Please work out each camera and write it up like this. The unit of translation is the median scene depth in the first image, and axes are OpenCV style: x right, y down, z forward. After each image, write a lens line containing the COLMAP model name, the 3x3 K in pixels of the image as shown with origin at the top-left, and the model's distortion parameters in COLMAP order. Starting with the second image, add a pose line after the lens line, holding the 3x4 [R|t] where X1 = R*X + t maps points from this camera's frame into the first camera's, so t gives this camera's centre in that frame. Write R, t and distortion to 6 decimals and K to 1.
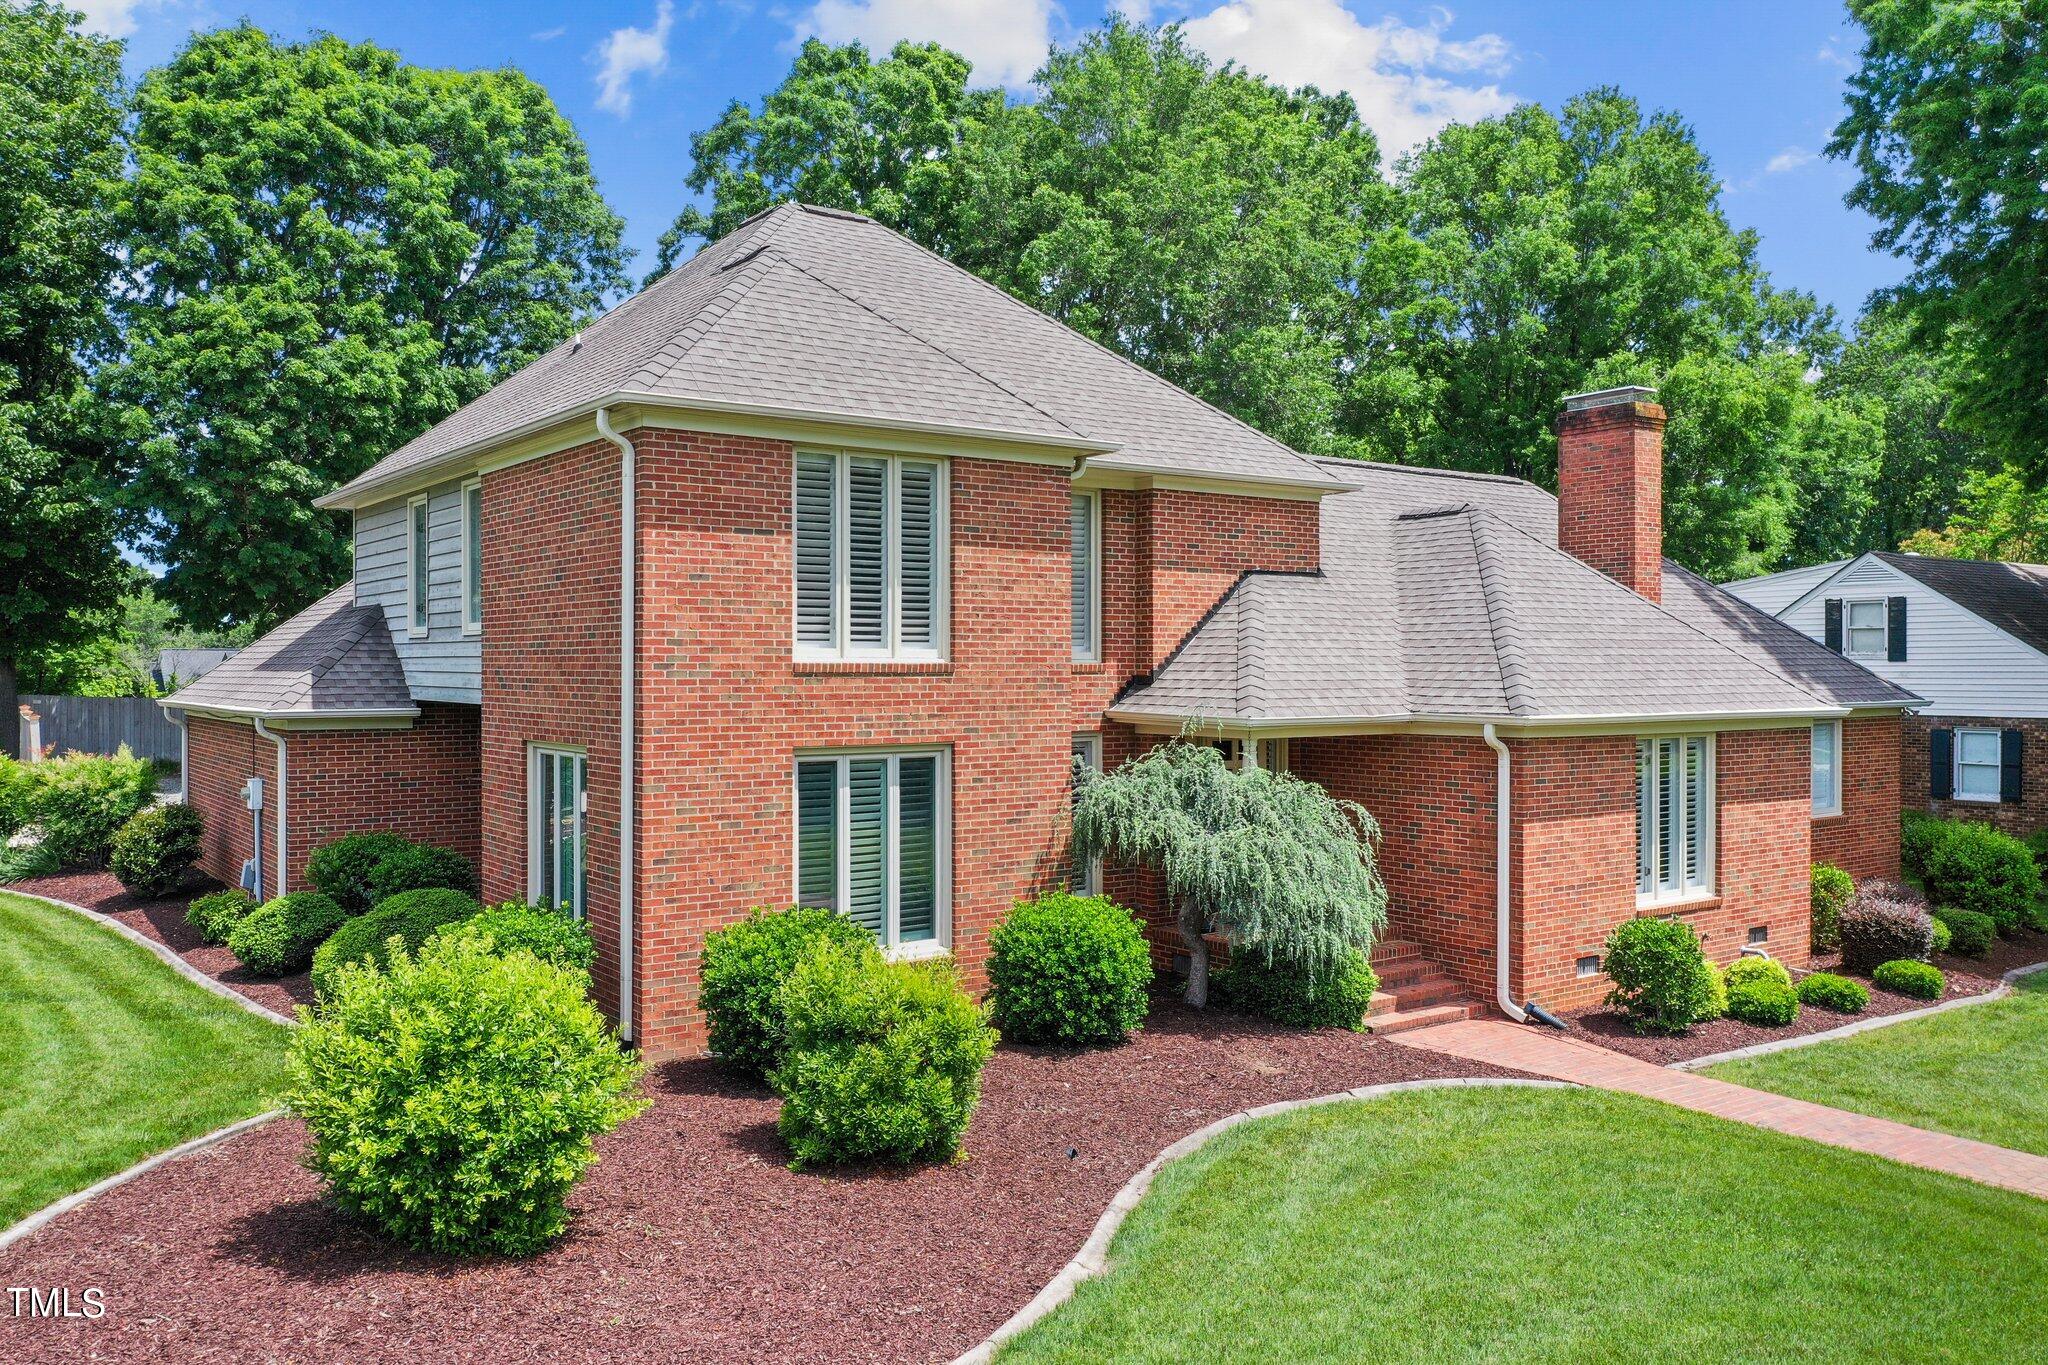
lens RADIAL K [[1614.3, 0, 1025.2], [0, 1614.3, 683.1], [0, 0, 1]] dist [0.009145, -0.010633]
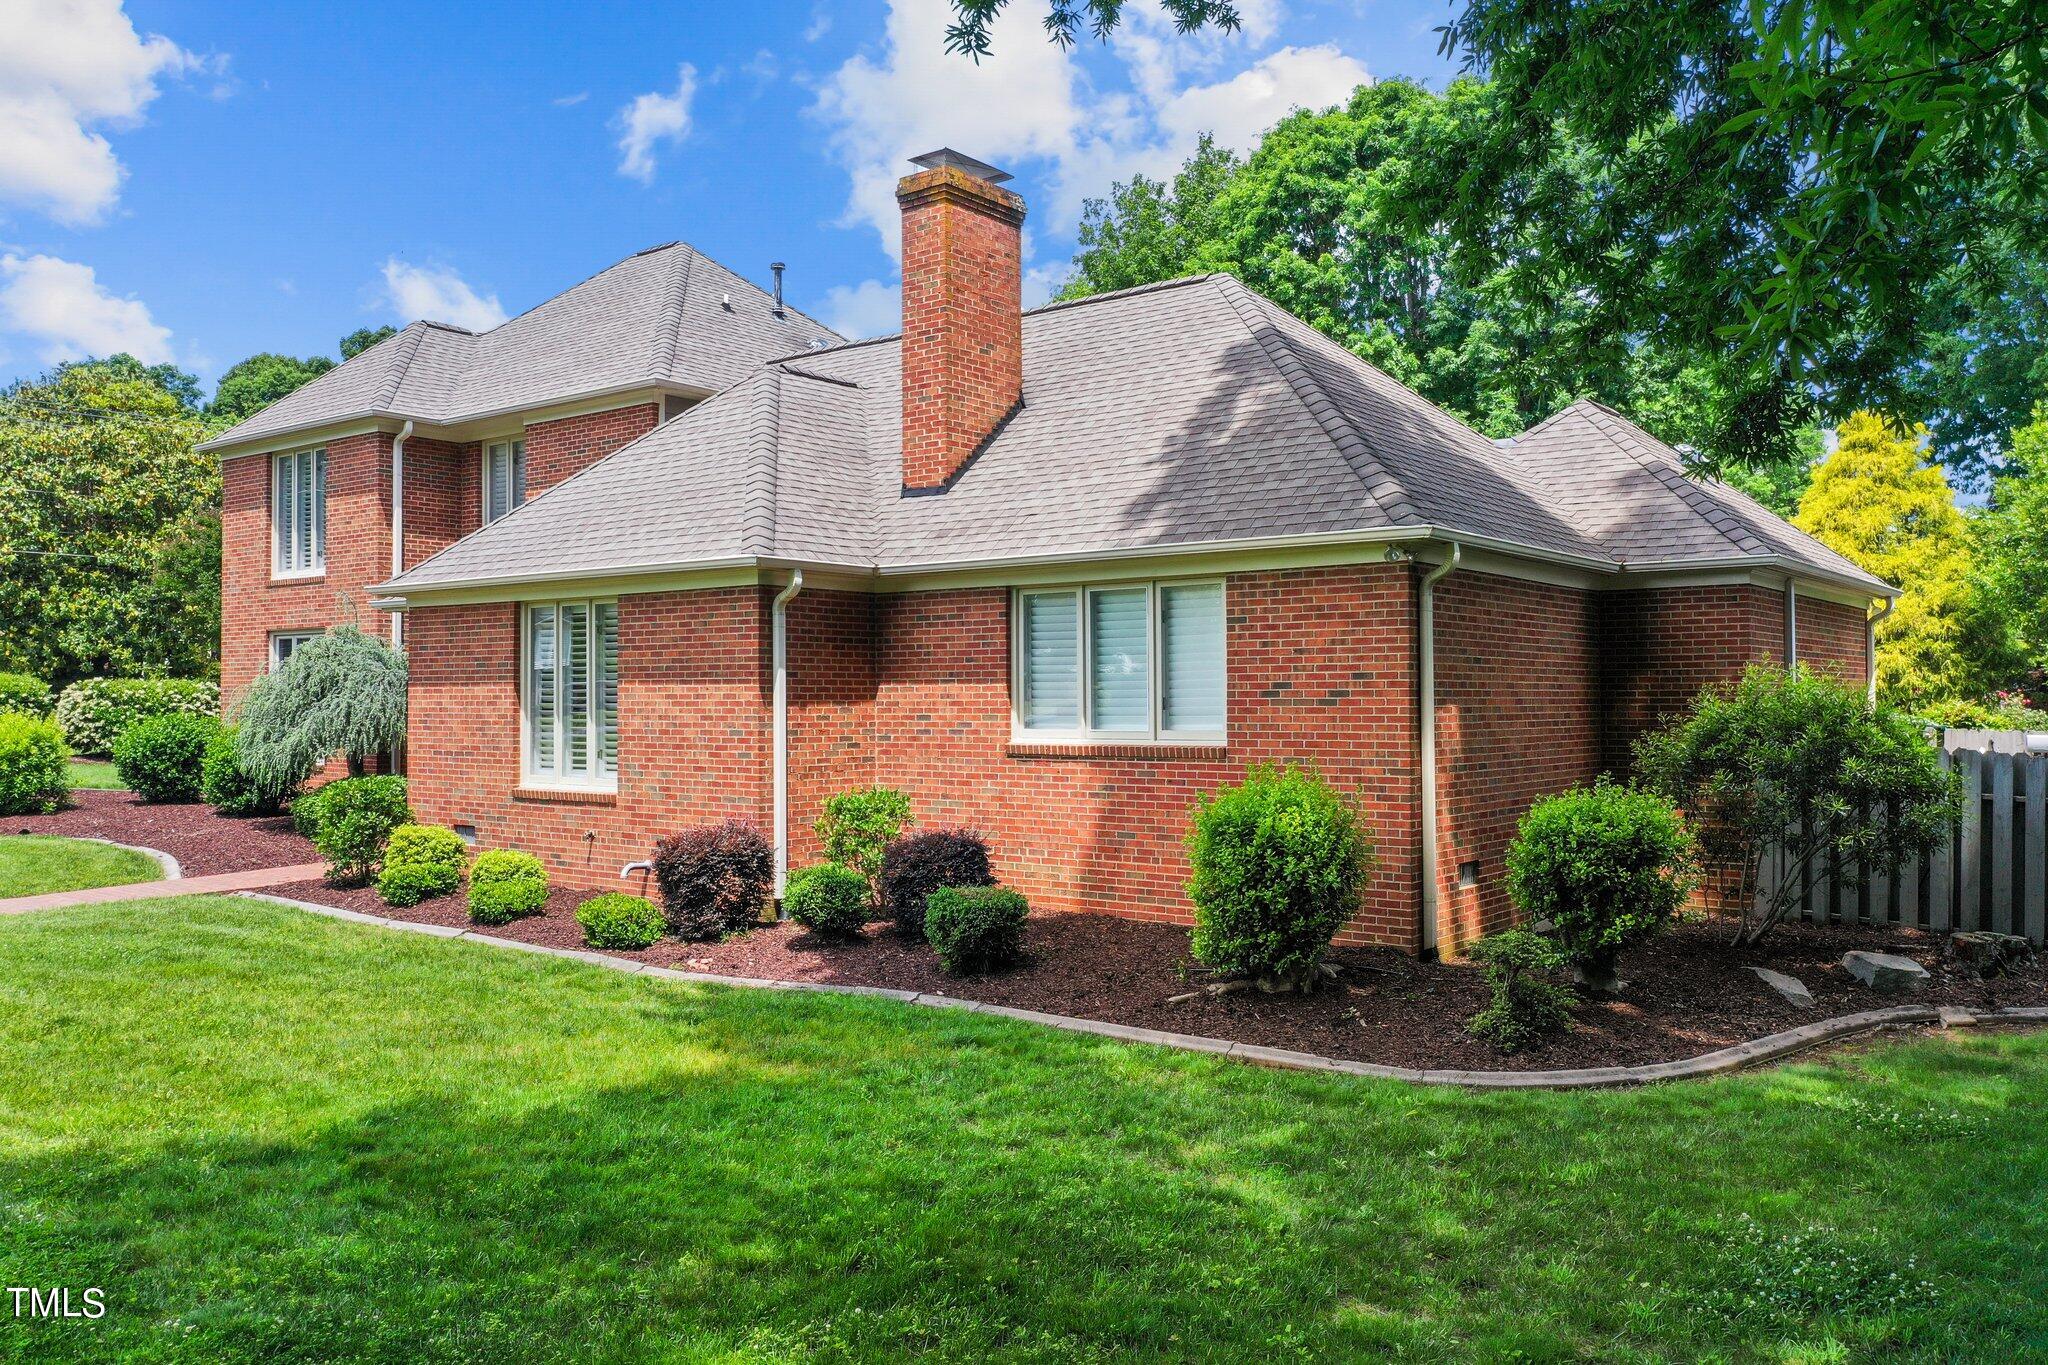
lens RADIAL K [[1616.2, 0, 1018.9], [0, 1616.2, 692.9], [0, 0, 1]] dist [0.013184, 0.003110]
pose [[0.270599, -0.005851, -0.962674, 1.363538], [-0.007518, 0.999938, -0.008191, 0.090513], [0.962663, 0.009454, 0.270538, 1.027769]]
